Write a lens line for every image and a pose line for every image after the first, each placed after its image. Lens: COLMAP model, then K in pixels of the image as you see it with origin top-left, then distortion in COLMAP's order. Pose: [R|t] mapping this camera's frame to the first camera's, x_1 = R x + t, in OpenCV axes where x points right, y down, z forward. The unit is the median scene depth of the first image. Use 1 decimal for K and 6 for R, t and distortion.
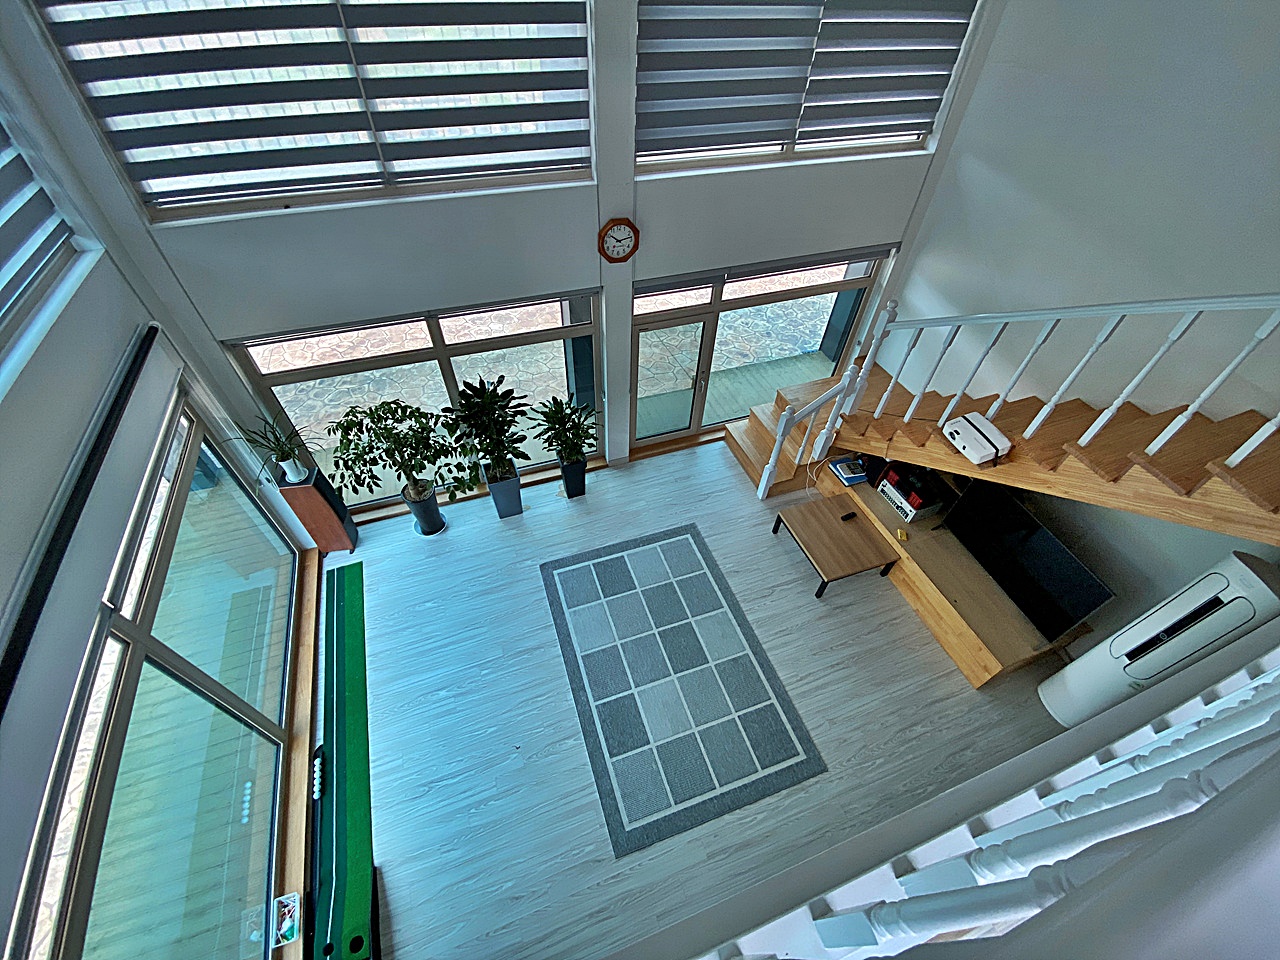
lens RADIAL K [[532.2, 0, 635.4], [0, 532.2, 475.9], [0, 0, 1]] dist [0.046674, -0.030176]
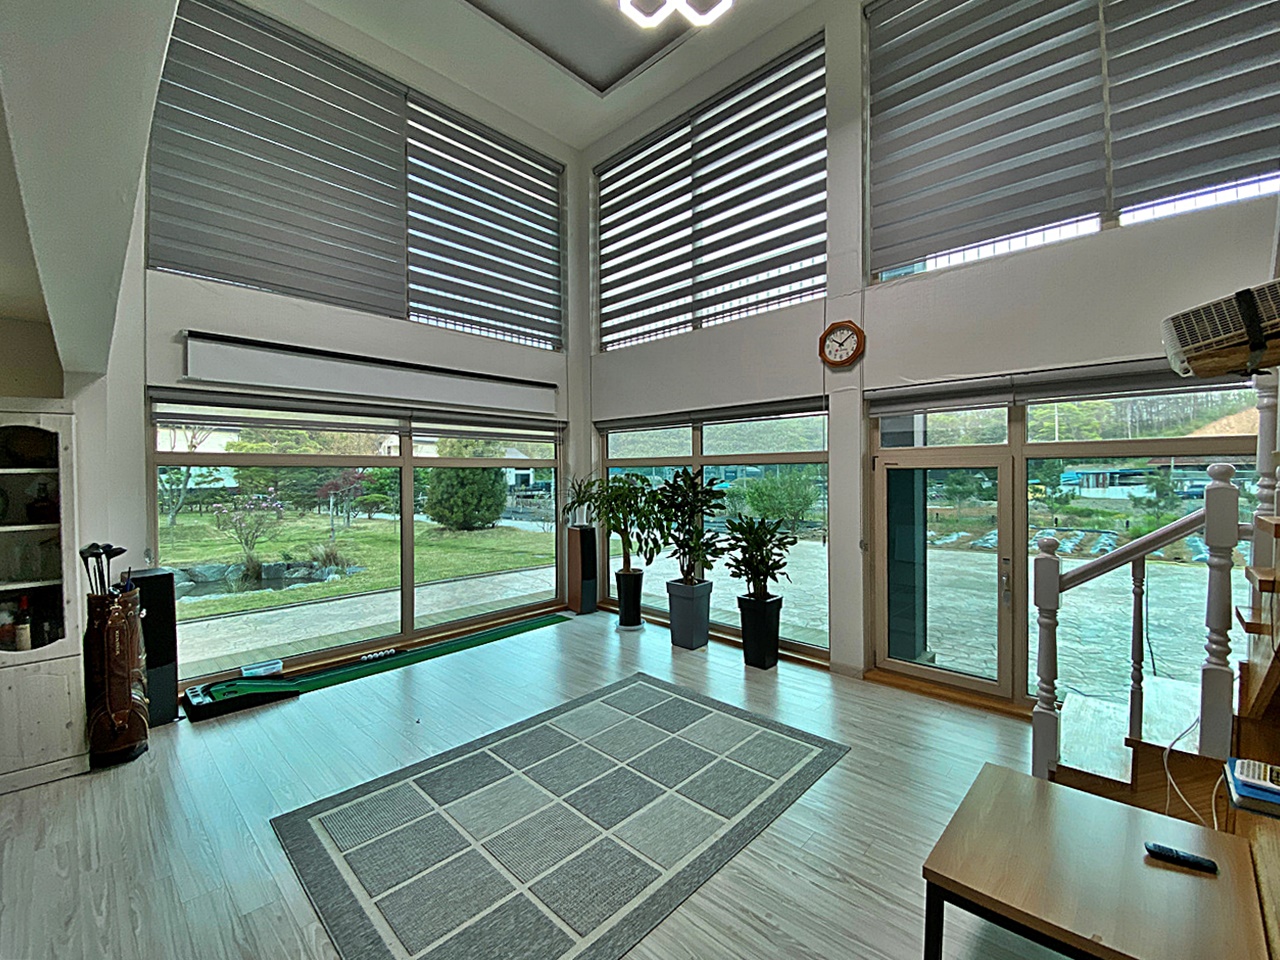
lens RADIAL K [[532.2, 0, 635.4], [0, 532.2, 475.9], [0, 0, 1]] dist [0.046674, -0.030176]
pose [[0.444763, -0.014487, -0.895531, 0.633406], [-0.651359, 0.681052, -0.334513, 0.276510], [0.614750, 0.732092, 0.293470, 0.620650]]
